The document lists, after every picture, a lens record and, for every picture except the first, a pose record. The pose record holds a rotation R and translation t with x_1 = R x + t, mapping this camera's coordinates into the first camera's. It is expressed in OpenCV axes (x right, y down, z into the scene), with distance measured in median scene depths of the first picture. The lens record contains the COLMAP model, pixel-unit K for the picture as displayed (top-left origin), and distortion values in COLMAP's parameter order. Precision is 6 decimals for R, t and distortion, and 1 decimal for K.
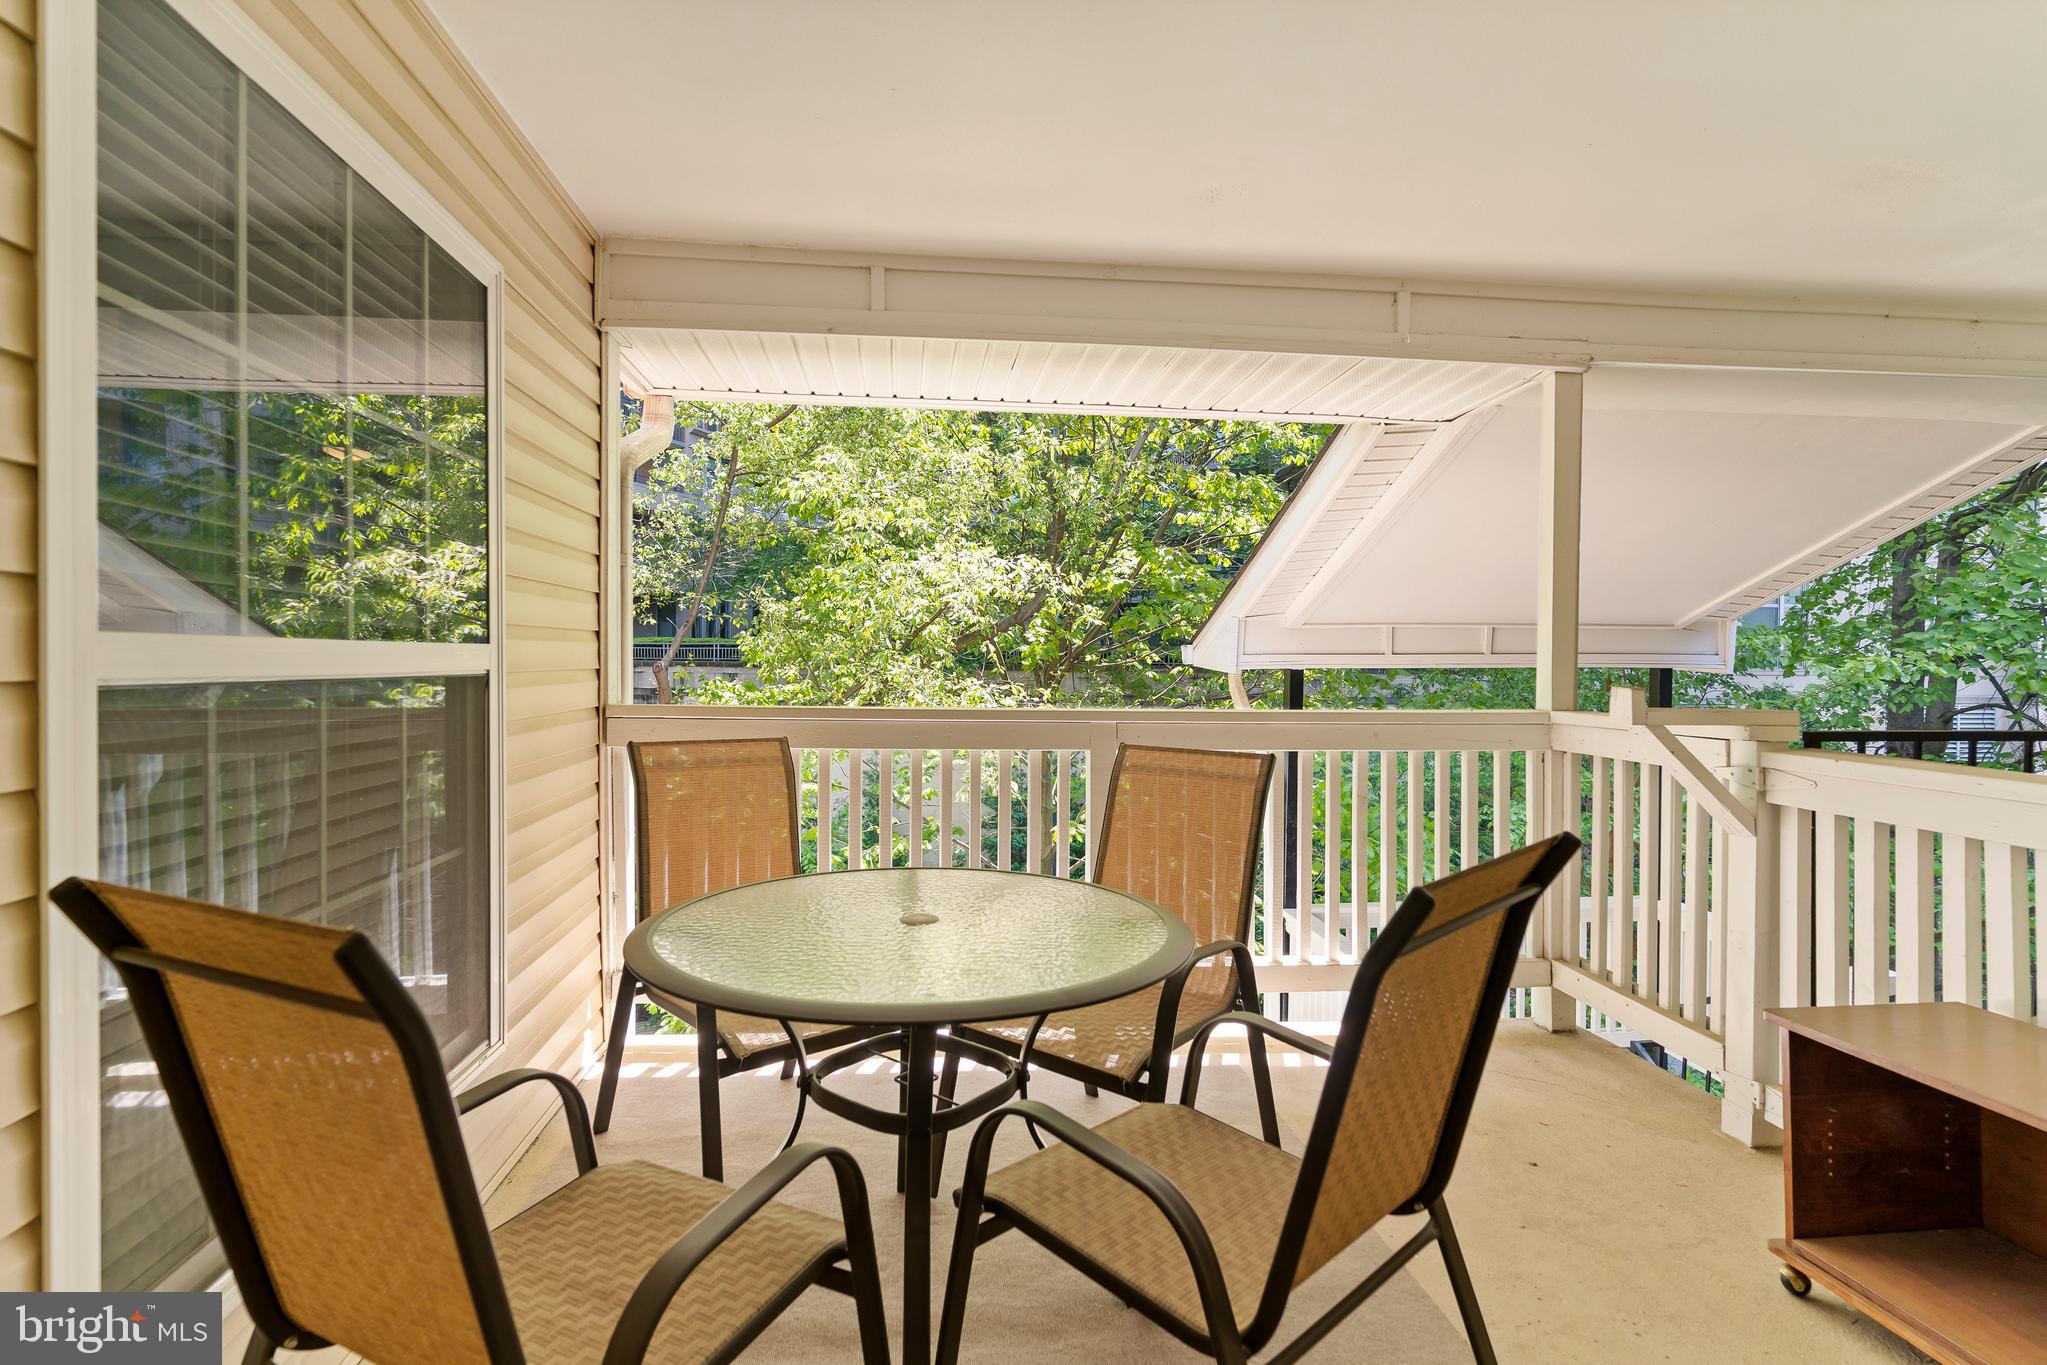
lens RADIAL K [[972.4, 0, 1015.1], [0, 972.4, 661.2], [0, 0, 1]] dist [-0.001414, -0.000644]
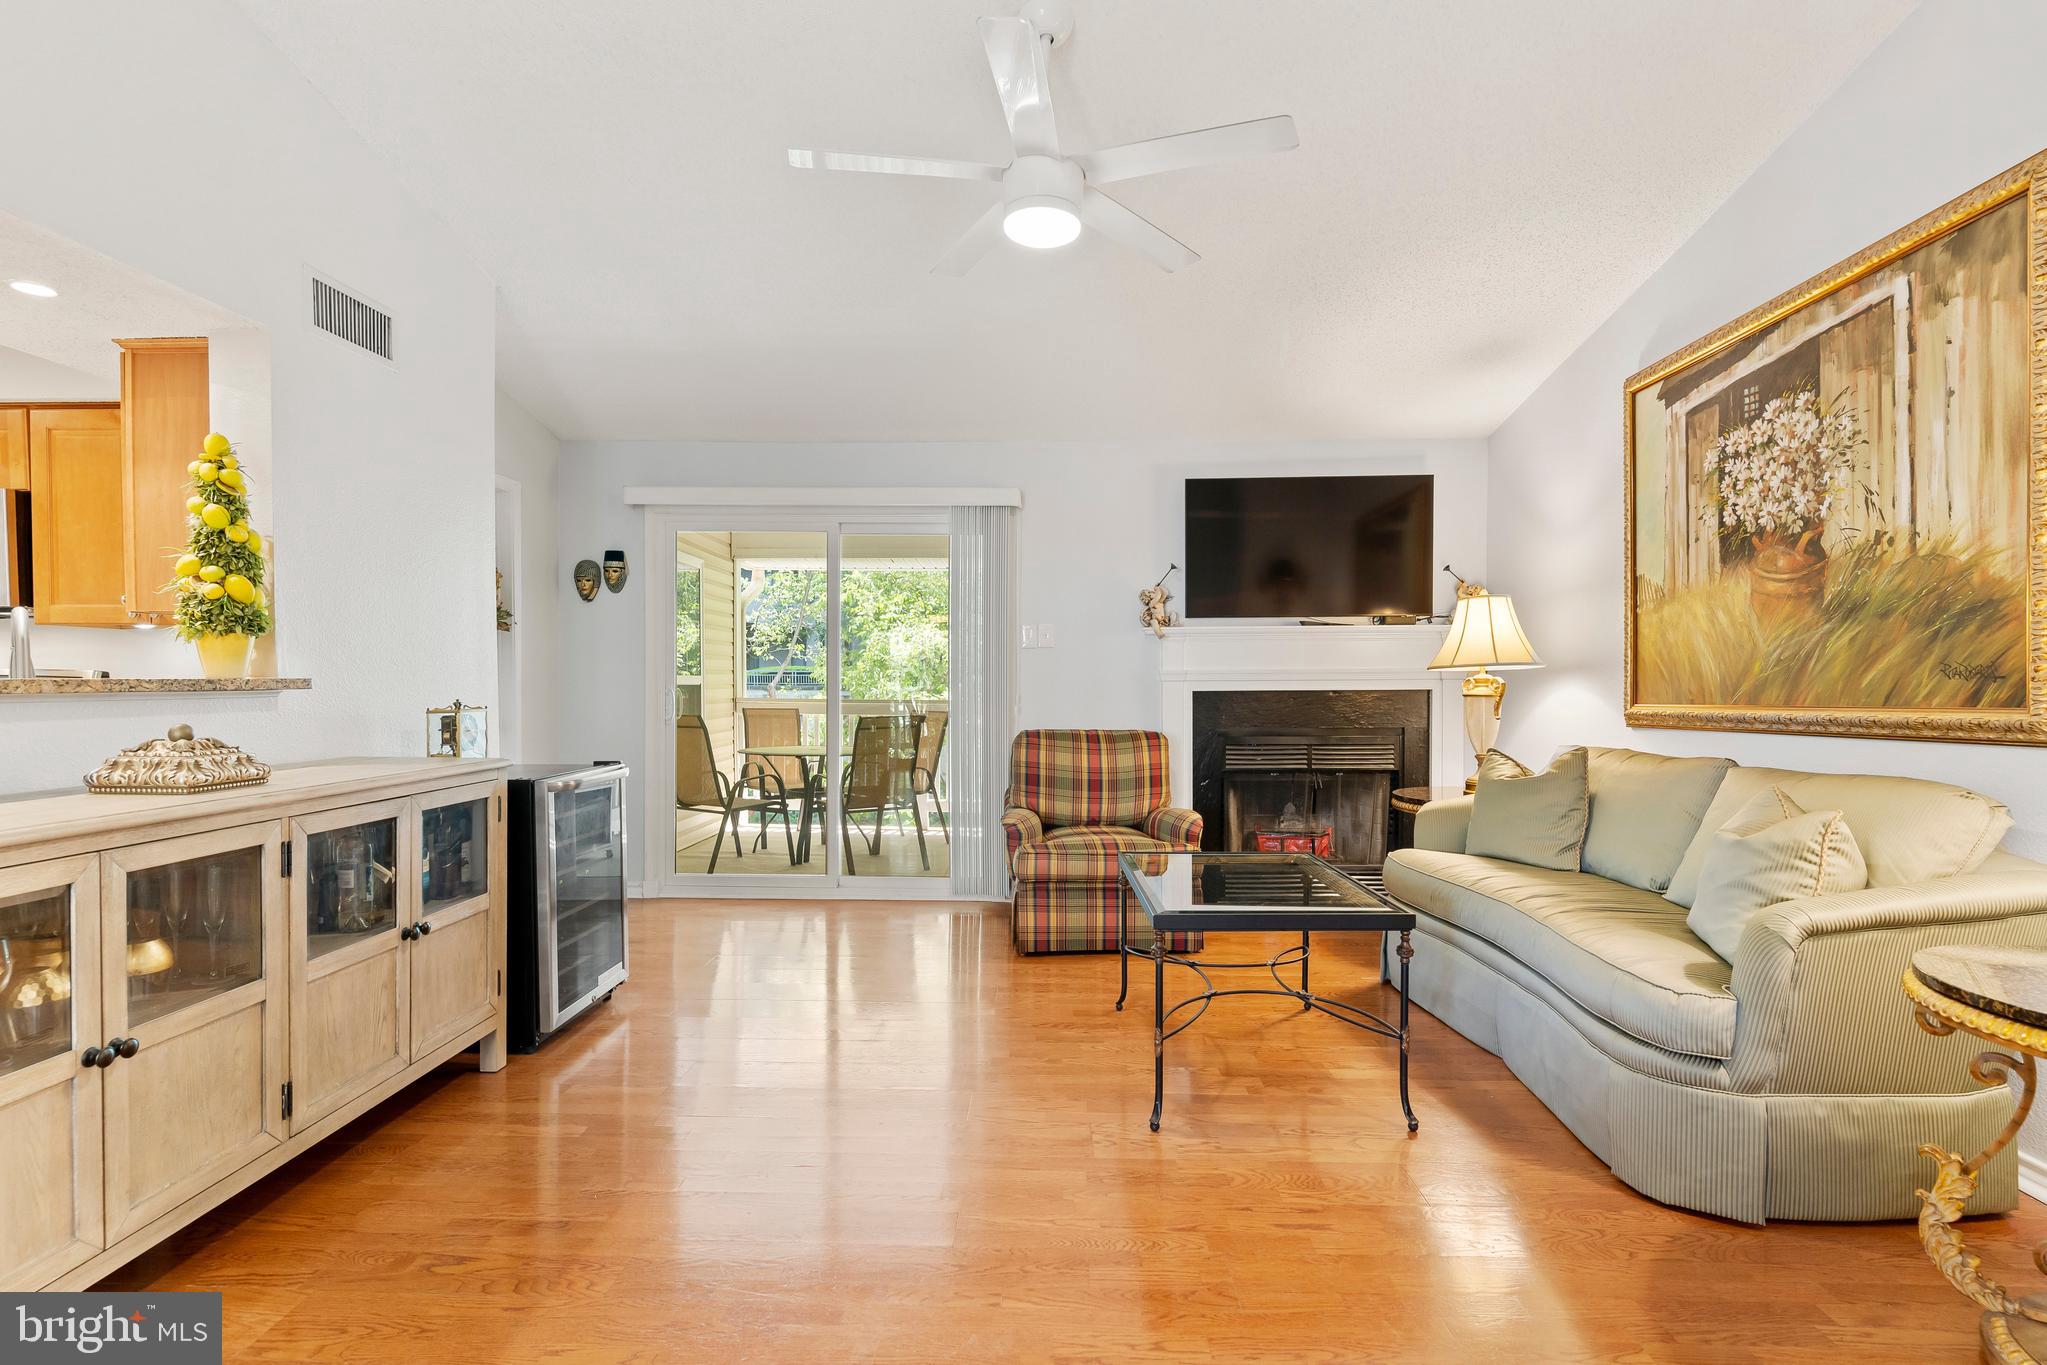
lens RADIAL K [[979.3, 0, 1022.1], [0, 979.3, 696.0], [0, 0, 1]] dist [0.000367, -0.000186]
pose [[0.990685, 0.001551, -0.136165, 0.976540], [0.000305, 0.999907, 0.013611, 0.003993], [0.136173, -0.013526, 0.990593, -2.101043]]
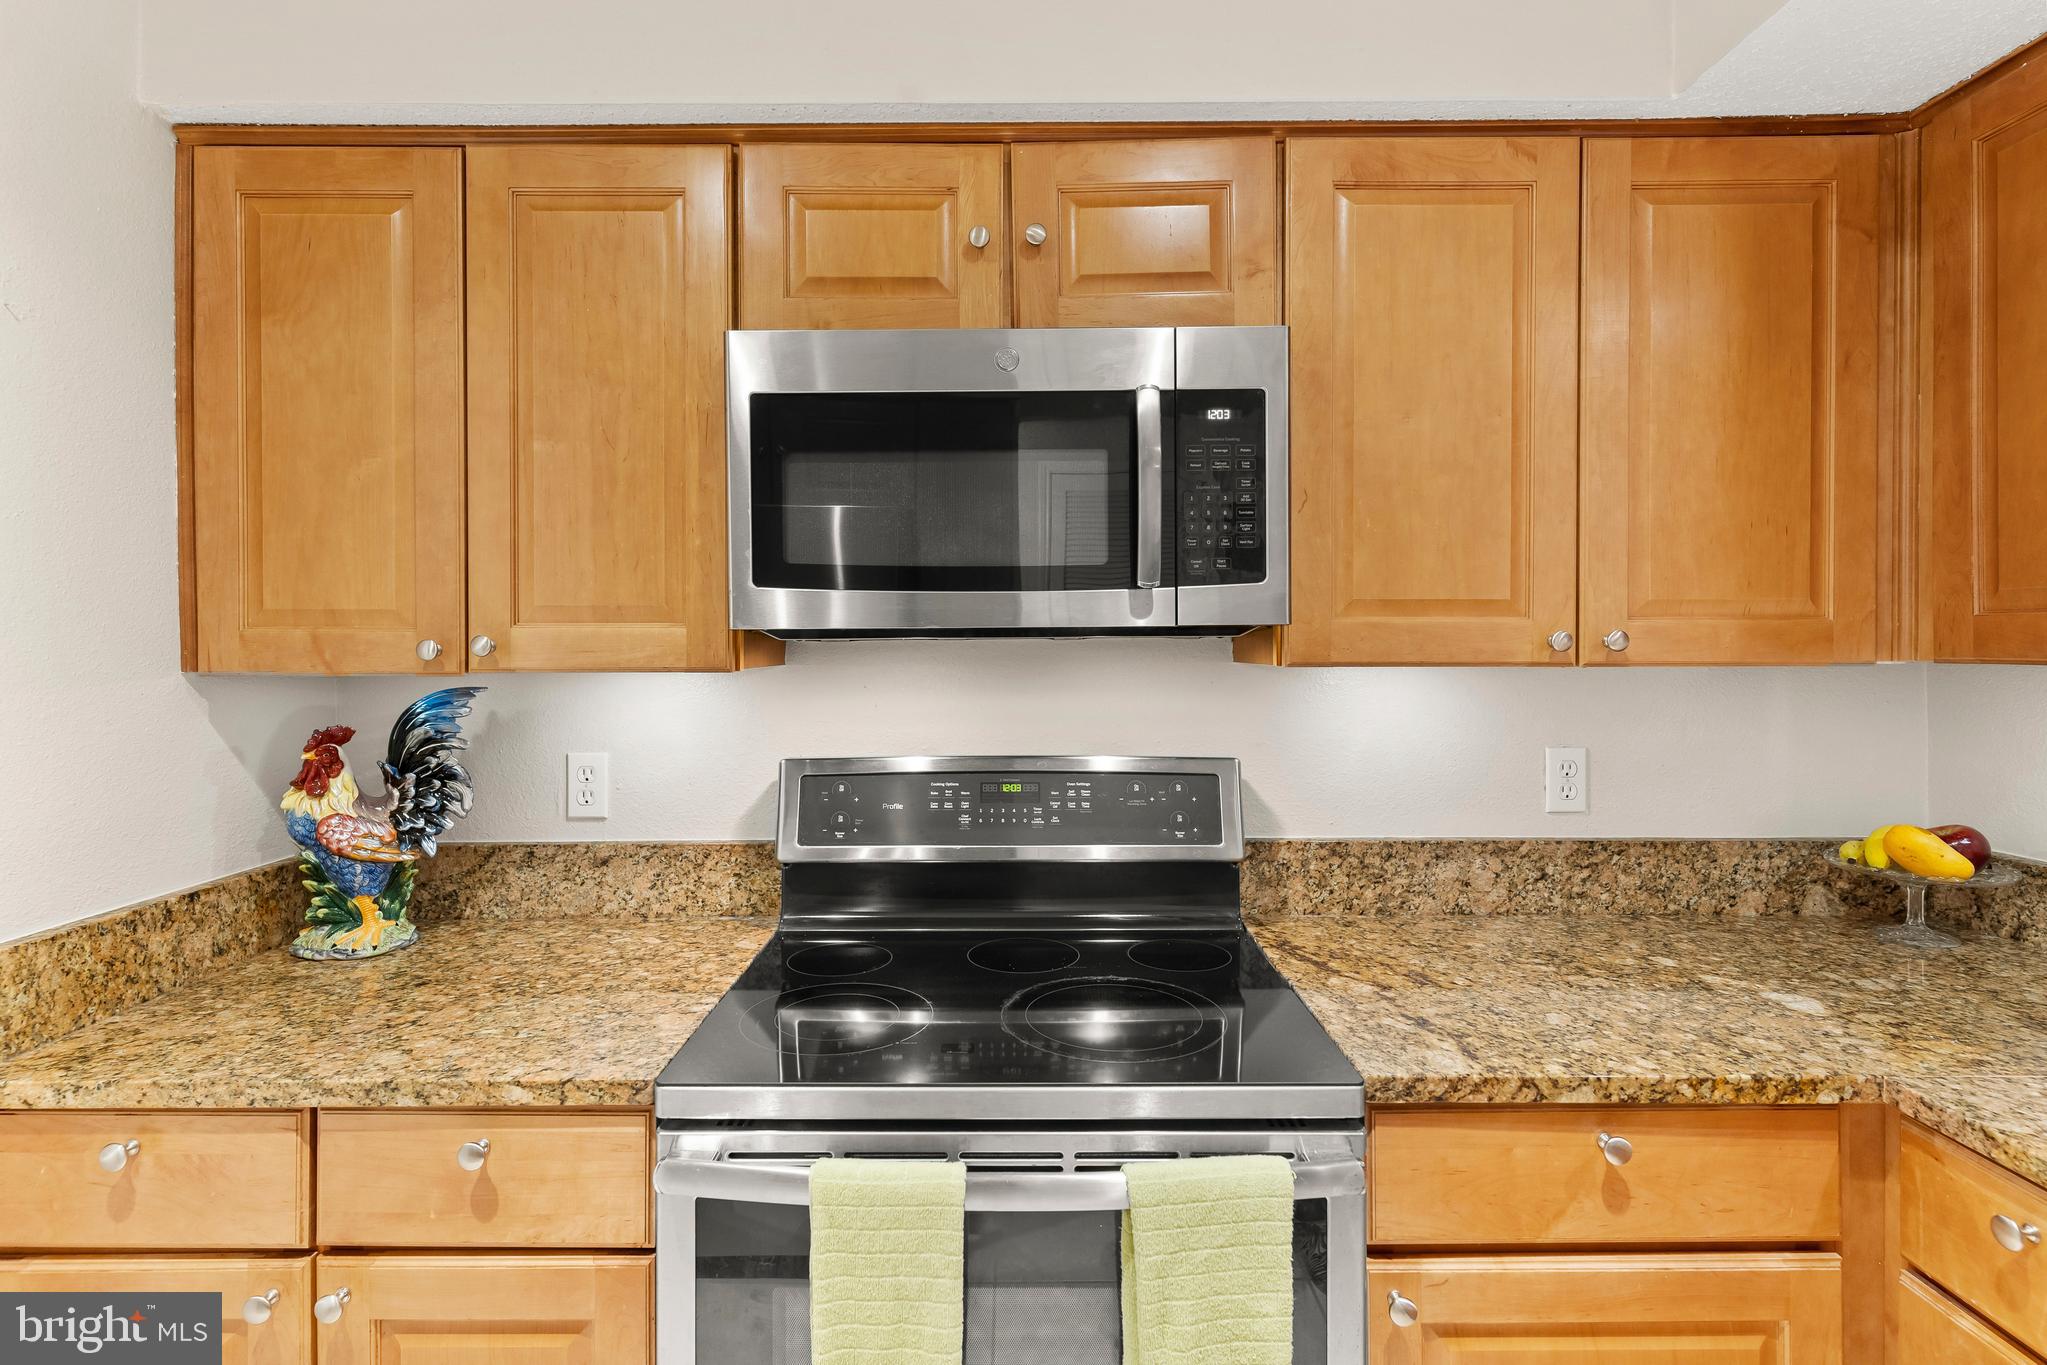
lens RADIAL K [[976.0, 0, 1019.5], [0, 976.0, 644.9], [0, 0, 1]] dist [-0.000650, -0.000500]
pose [[0.993574, -0.004184, -0.113107, -0.818770], [0.003995, 0.999990, -0.001897, -0.099375], [0.113114, 0.001433, 0.993581, -1.437979]]
